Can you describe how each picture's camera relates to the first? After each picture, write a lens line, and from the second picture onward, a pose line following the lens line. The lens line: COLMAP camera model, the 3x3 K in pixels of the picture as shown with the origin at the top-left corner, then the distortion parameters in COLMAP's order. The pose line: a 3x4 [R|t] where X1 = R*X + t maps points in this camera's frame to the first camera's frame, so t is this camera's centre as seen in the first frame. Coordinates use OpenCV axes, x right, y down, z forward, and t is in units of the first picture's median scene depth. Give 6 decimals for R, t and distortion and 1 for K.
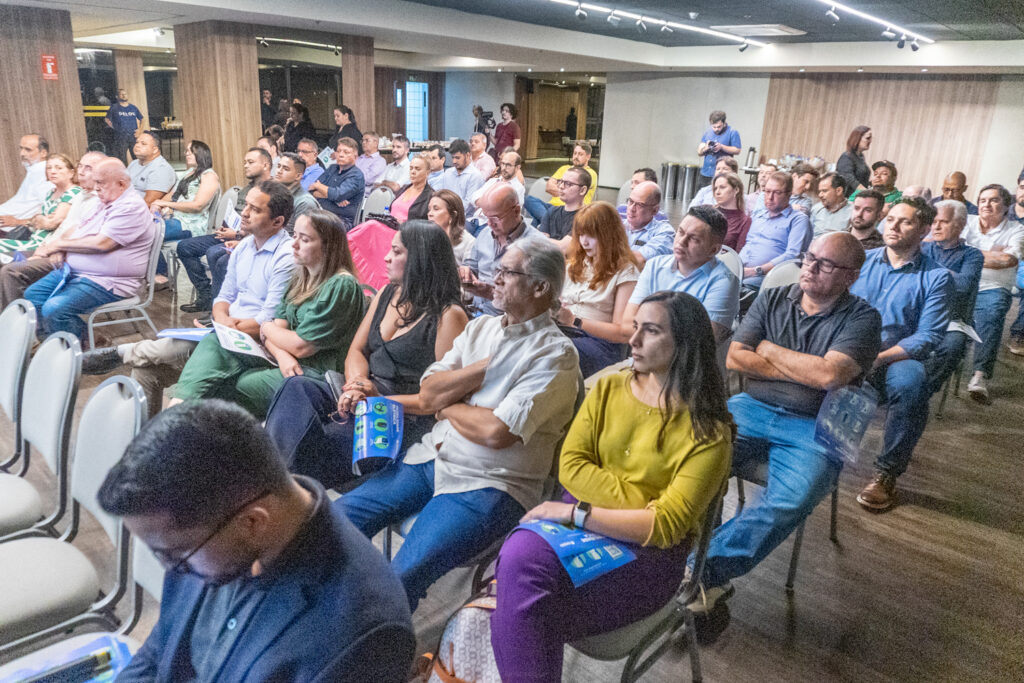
lens RADIAL K [[683.7, 0, 480.8], [0, 683.7, 340.6], [0, 0, 1]] dist [-0.034252, -0.006118]
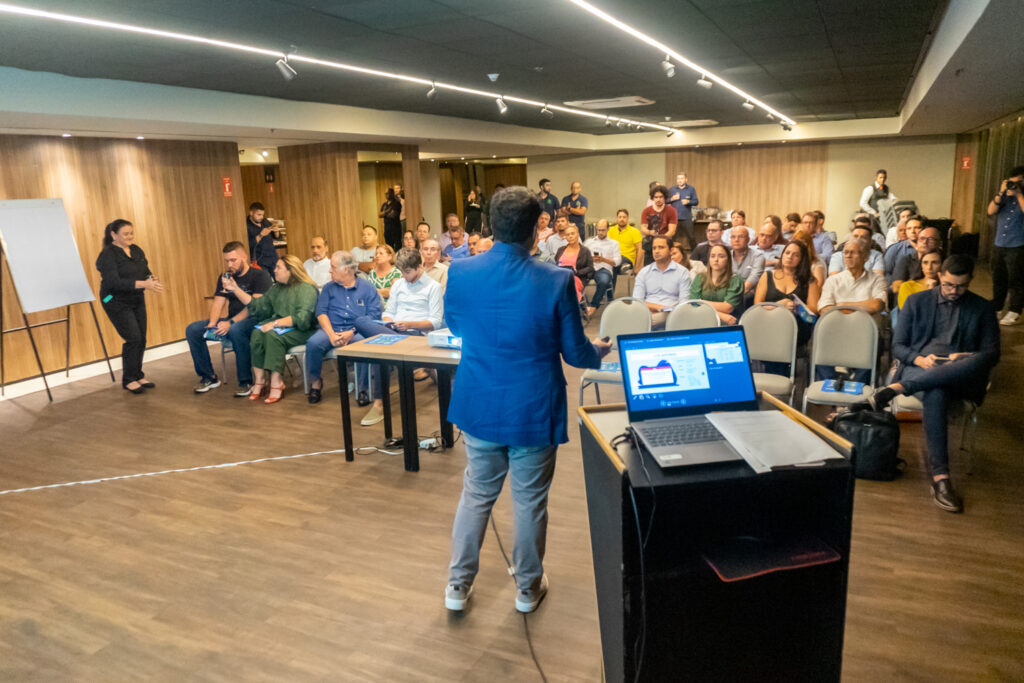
lens RADIAL K [[736.1, 0, 512.0], [0, 736.1, 341.5], [0, 0, 1]] dist [-0.005304, -0.011549]
pose [[0.936970, -0.138165, 0.320932, -0.425208], [0.169826, 0.982788, -0.072711, 0.030591], [-0.305362, 0.122630, 0.944307, -0.244916]]
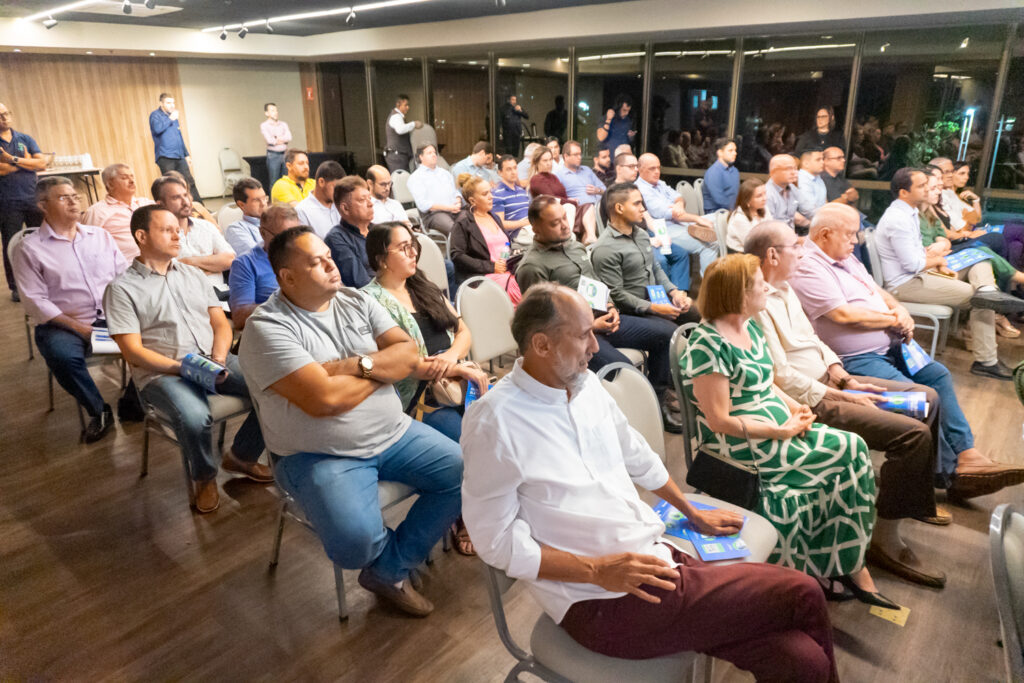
lens RADIAL K [[681.3, 0, 512.0], [0, 681.3, 341.5], [0, 0, 1]] dist [-0.007018, -0.016276]
pose [[-0.094090, -0.366787, 0.925535, -0.507155], [0.312185, 0.871900, 0.377268, -0.224769], [-0.945351, 0.324435, 0.032468, 0.548996]]
